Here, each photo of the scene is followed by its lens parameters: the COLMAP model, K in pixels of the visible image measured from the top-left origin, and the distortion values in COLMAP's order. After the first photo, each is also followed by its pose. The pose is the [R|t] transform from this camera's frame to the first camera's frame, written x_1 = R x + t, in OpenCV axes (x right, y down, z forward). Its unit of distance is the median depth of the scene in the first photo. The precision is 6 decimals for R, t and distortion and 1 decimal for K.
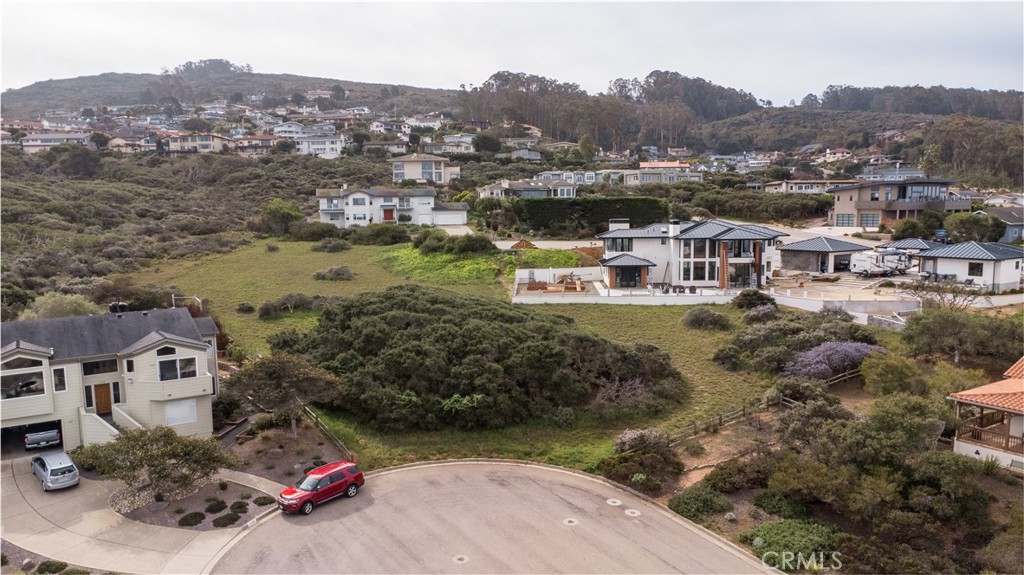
lens RADIAL K [[772.0, 0, 506.7], [0, 772.0, 285.8], [0, 0, 1]] dist [0.019730, -0.003543]
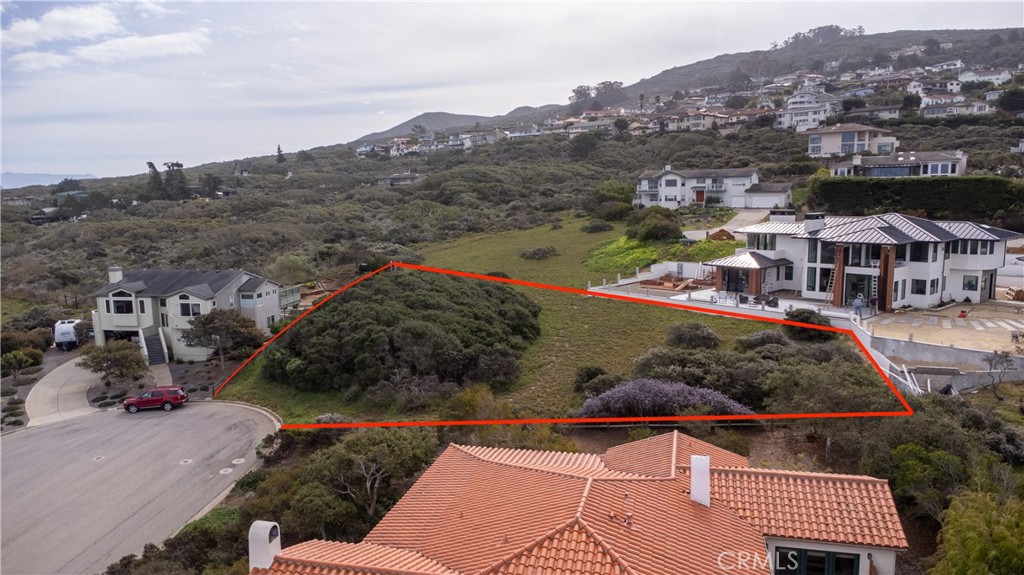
lens RADIAL K [[772.0, 0, 506.7], [0, 772.0, 285.8], [0, 0, 1]] dist [0.019730, -0.003543]
pose [[0.681668, 0.096286, -0.725298, 0.399117], [-0.066461, 0.995353, 0.069673, -0.031374], [0.728637, 0.000710, 0.684900, 0.153514]]
